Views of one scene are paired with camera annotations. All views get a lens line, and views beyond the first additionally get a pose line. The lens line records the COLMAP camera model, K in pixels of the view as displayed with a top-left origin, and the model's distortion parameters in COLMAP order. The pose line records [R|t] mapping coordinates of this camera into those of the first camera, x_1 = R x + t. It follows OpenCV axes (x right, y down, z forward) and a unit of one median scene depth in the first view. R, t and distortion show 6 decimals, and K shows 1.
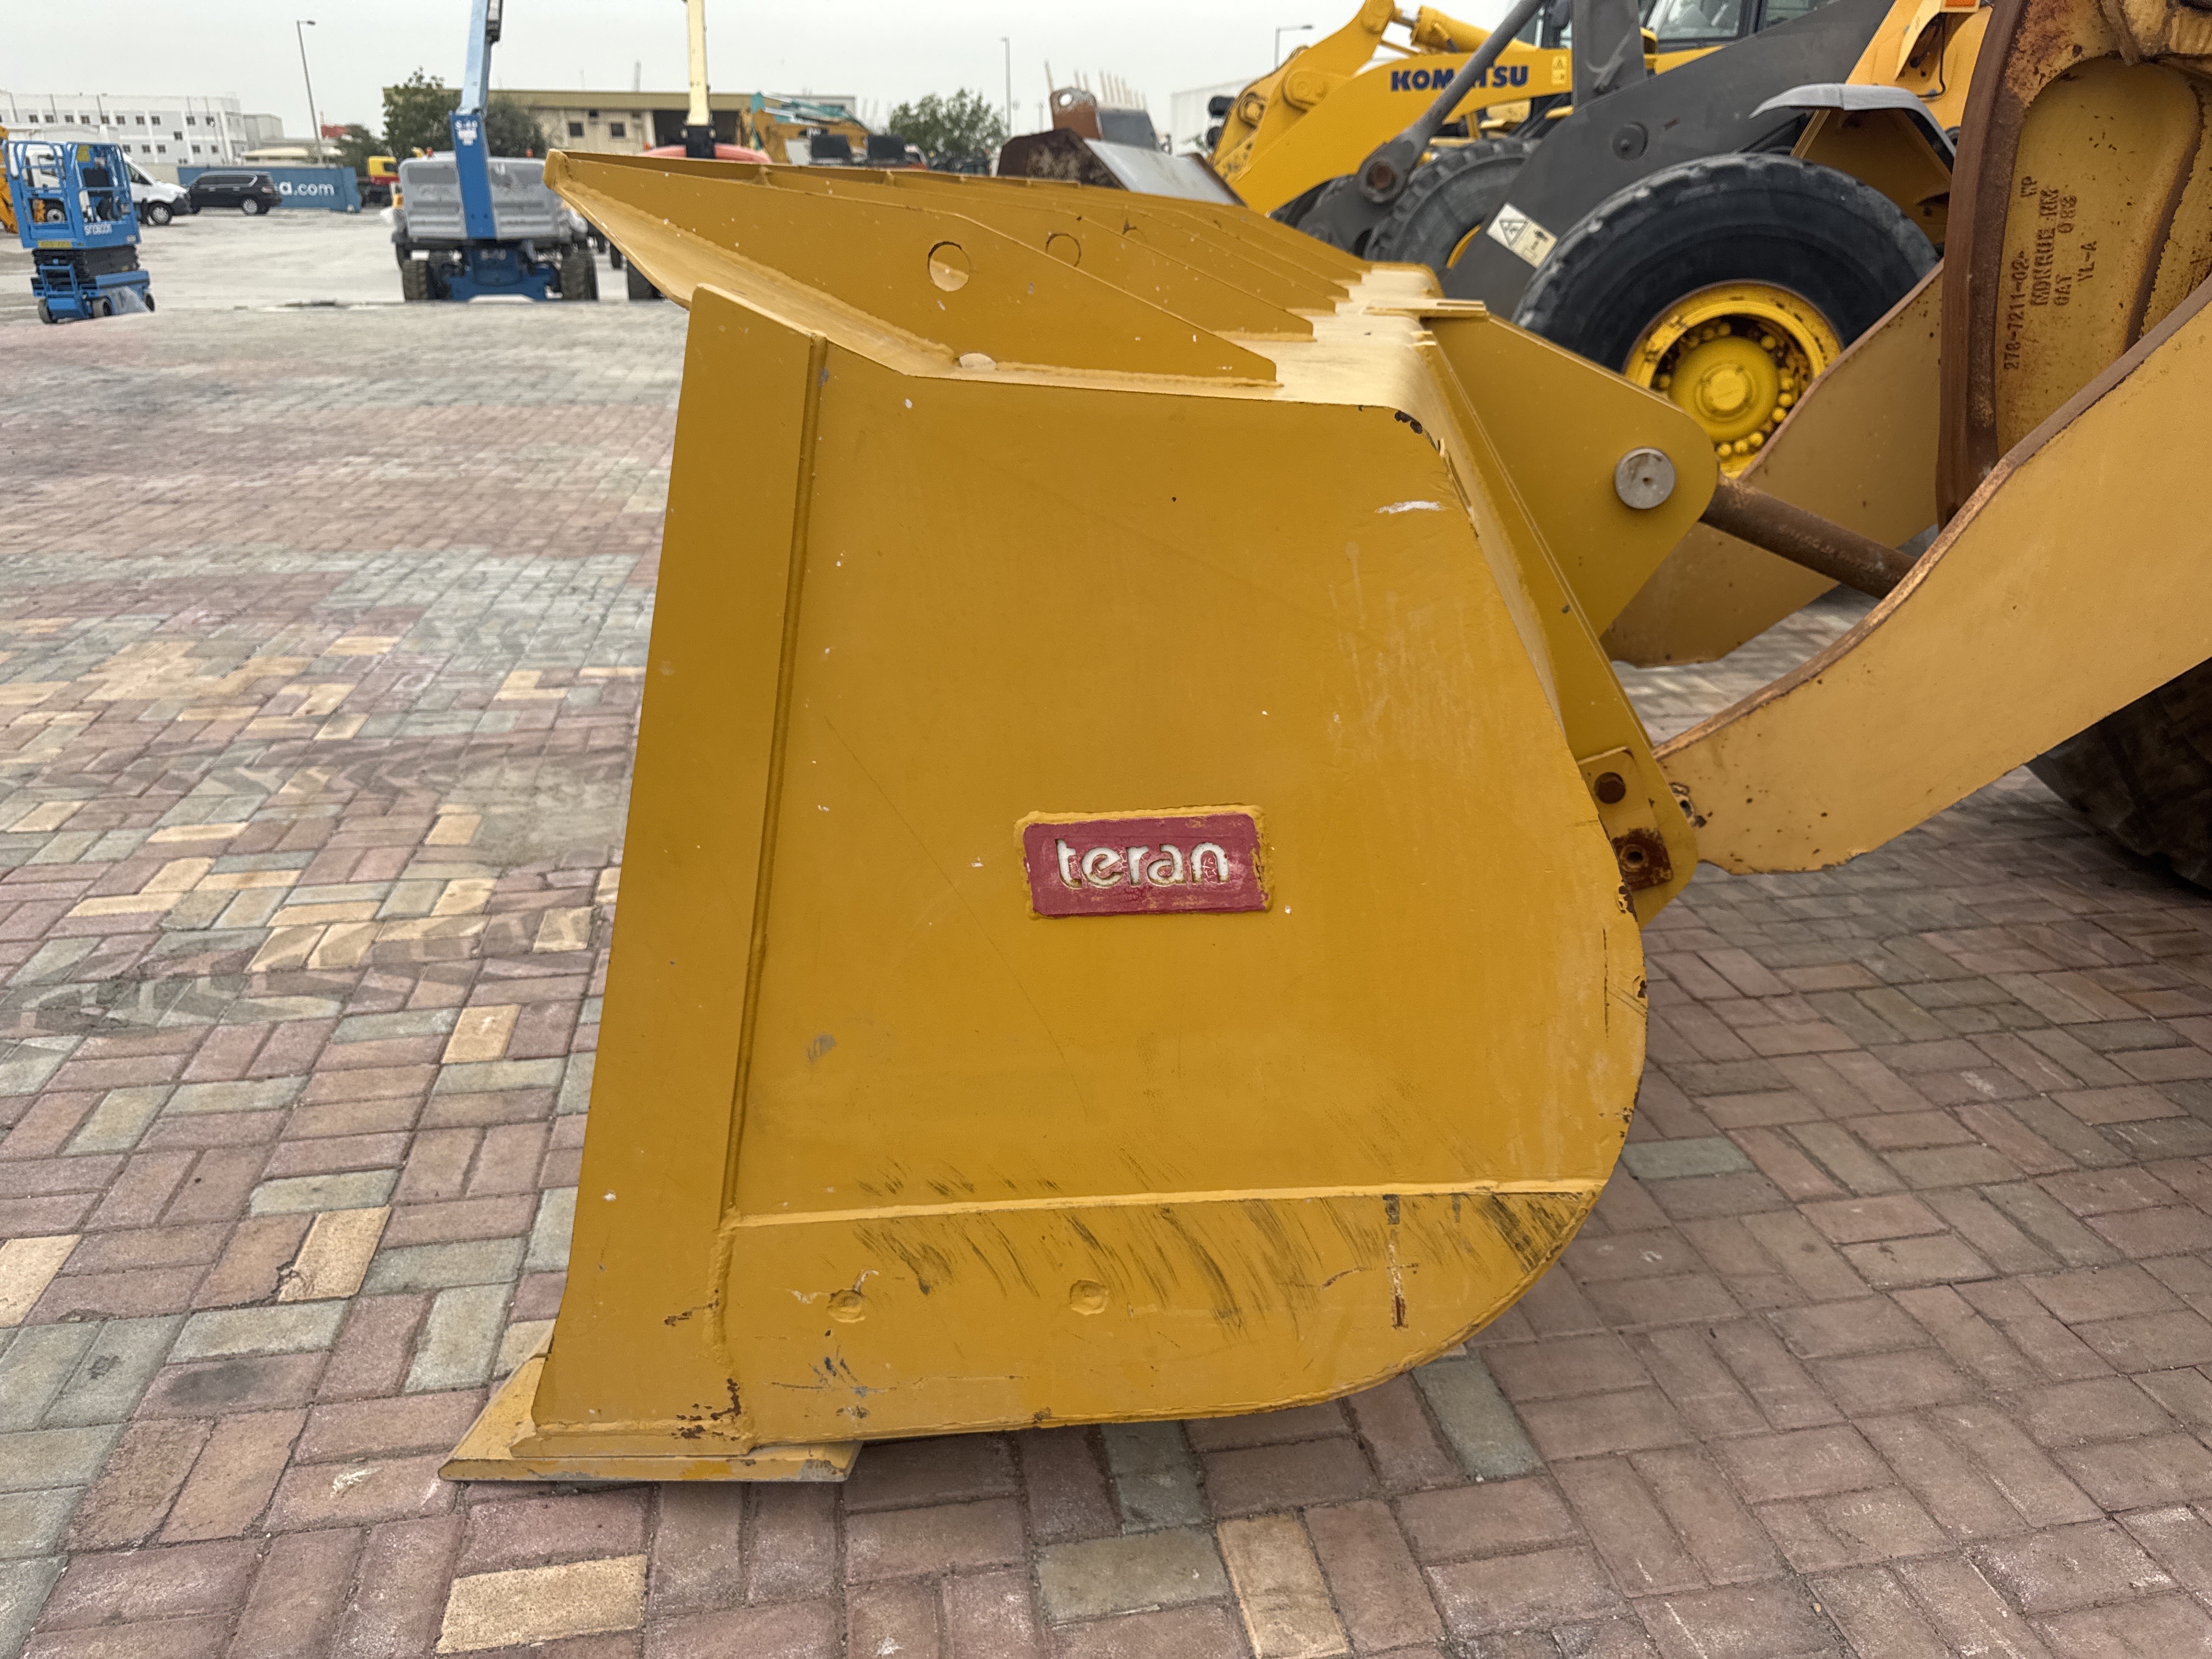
lens RADIAL K [[1579.7, 0, 1116.4], [0, 1579.7, 821.7], [0, 0, 1]] dist [-0.009026, 0.004239]
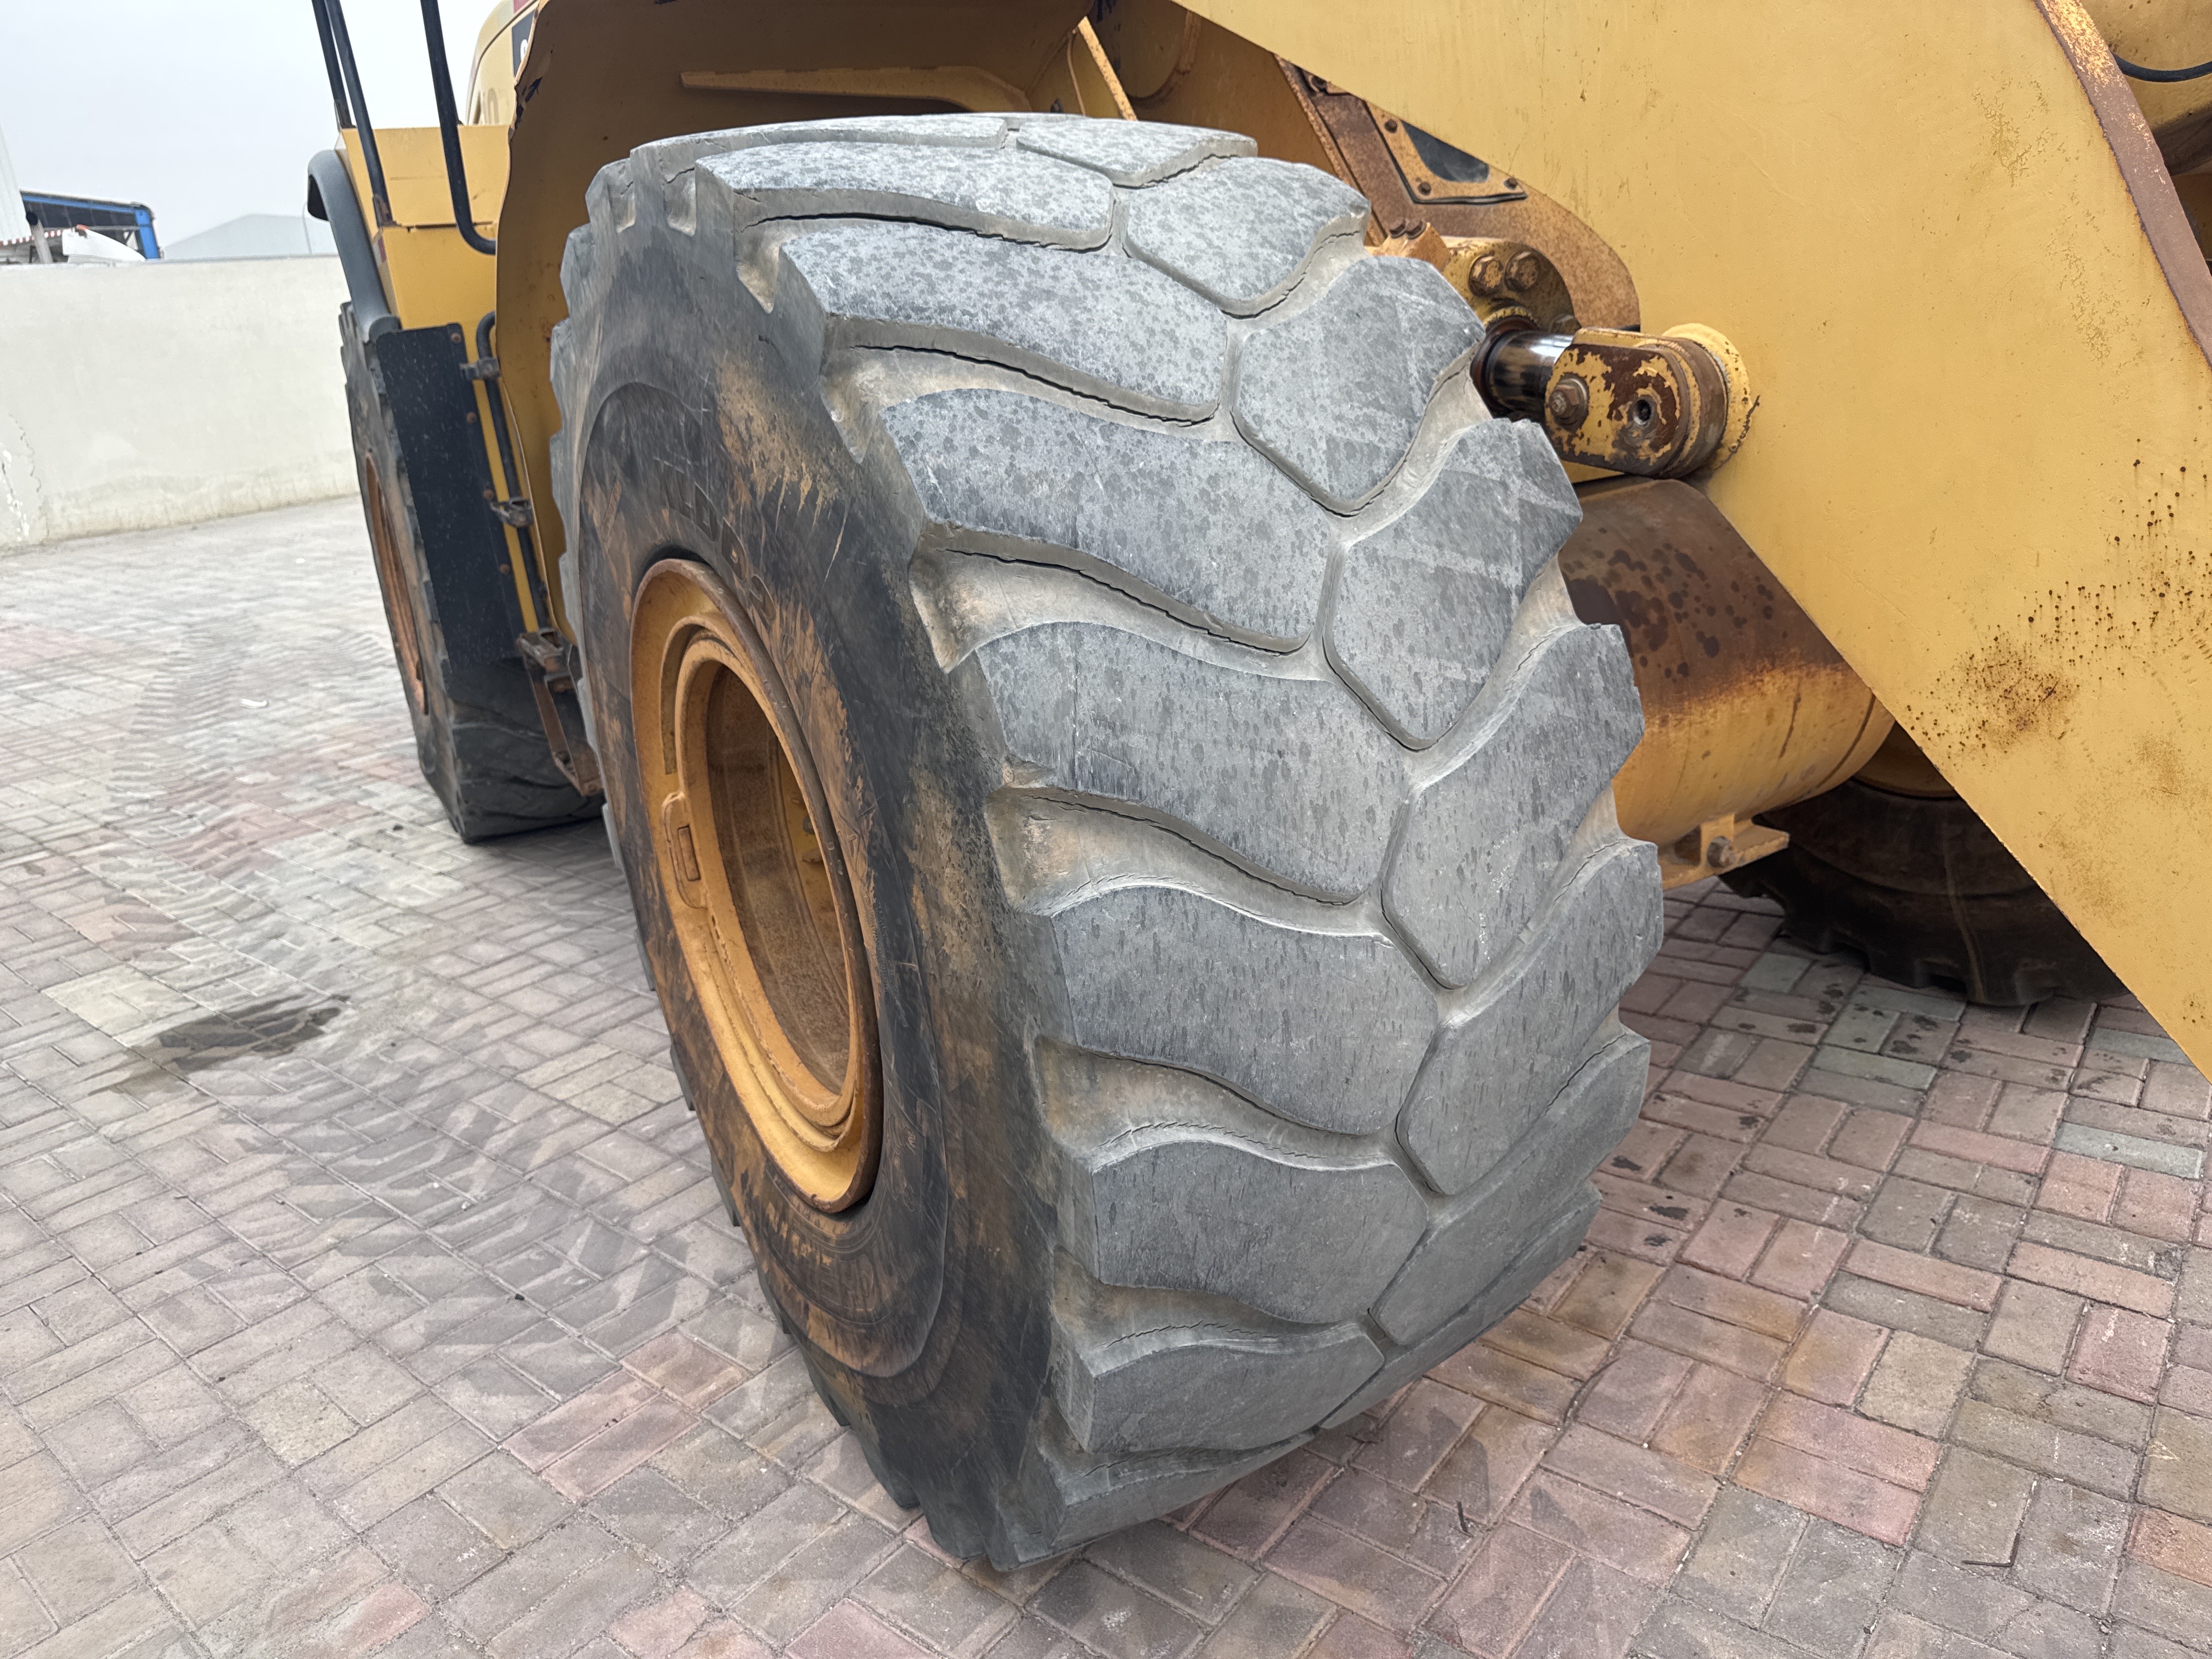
lens RADIAL K [[1568.6, 0, 1115.3], [0, 1568.6, 840.6], [0, 0, 1]] dist [0.023867, -0.029381]
pose [[-0.662658, -0.213688, 0.717789, 0.404237], [0.338118, 0.769831, 0.541329, -0.608798], [-0.668251, 0.601414, -0.437883, 1.504305]]
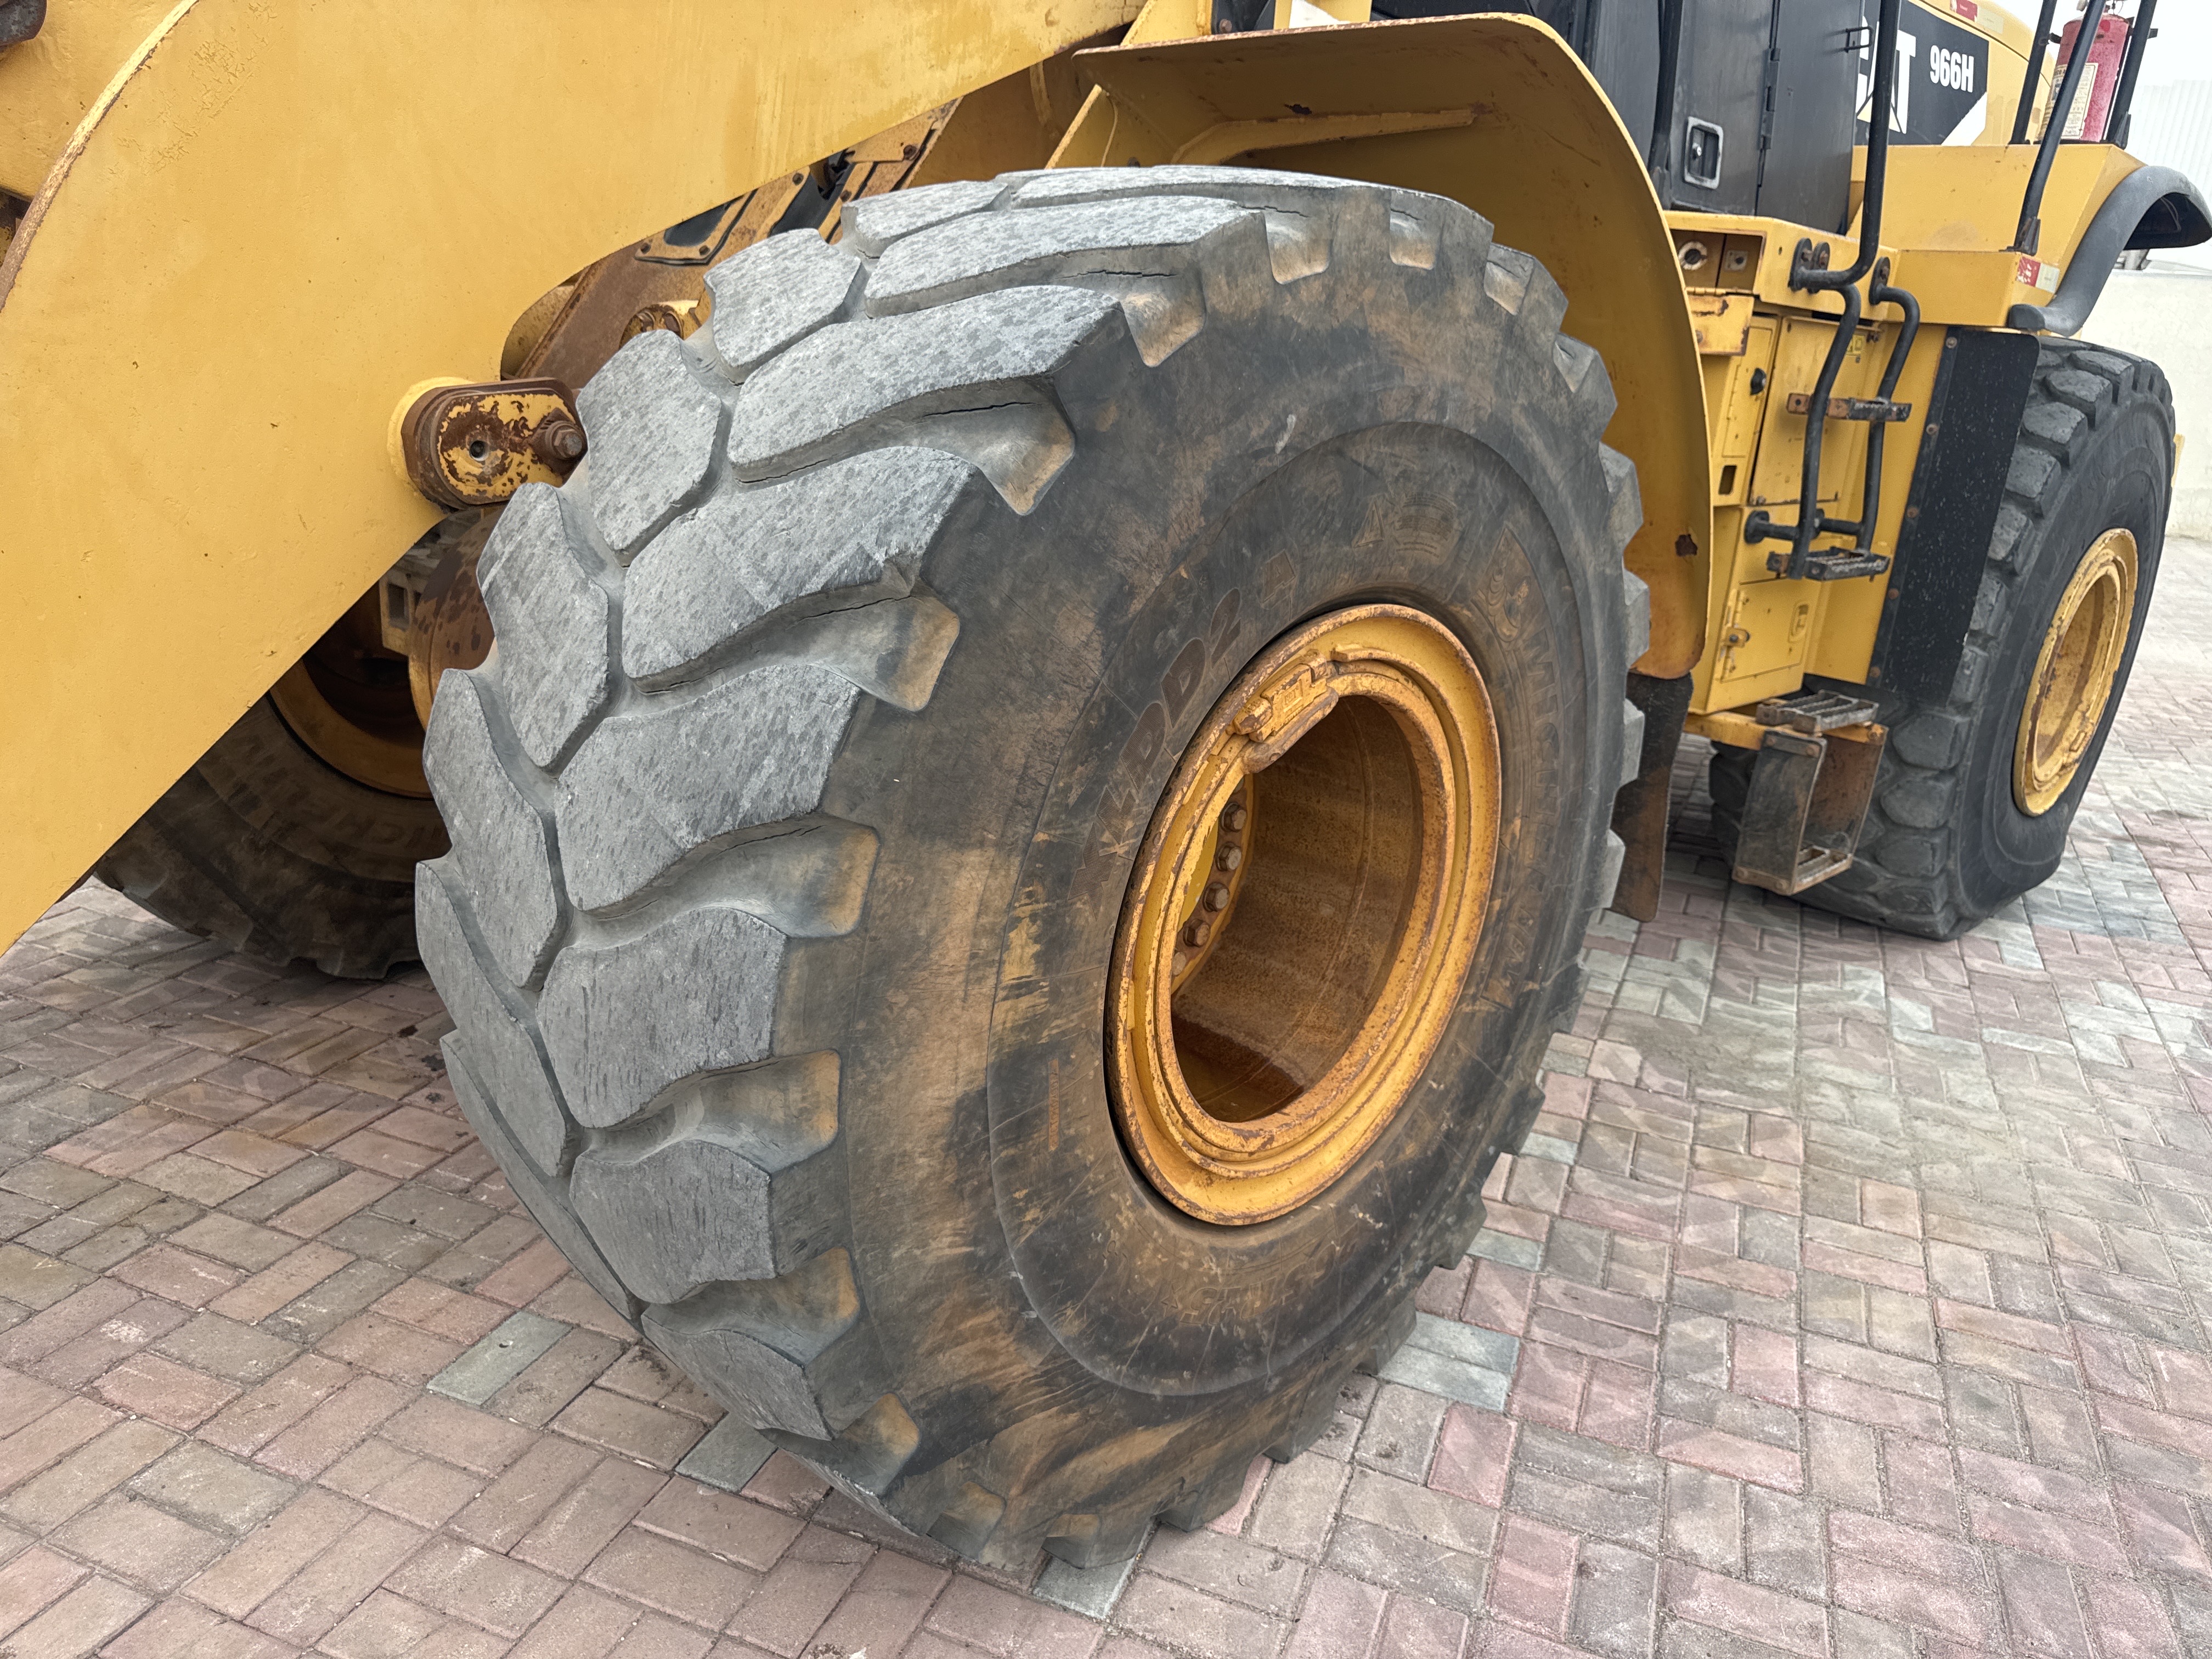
lens RADIAL K [[1565.5, 0, 1101.0], [0, 1565.5, 842.5], [0, 0, 1]] dist [0.058038, -0.077698]
pose [[0.530830, -0.256240, 0.807812, 0.203521], [0.264416, 0.955689, 0.129394, -0.052914], [-0.805173, 0.144912, 0.575062, 0.056297]]
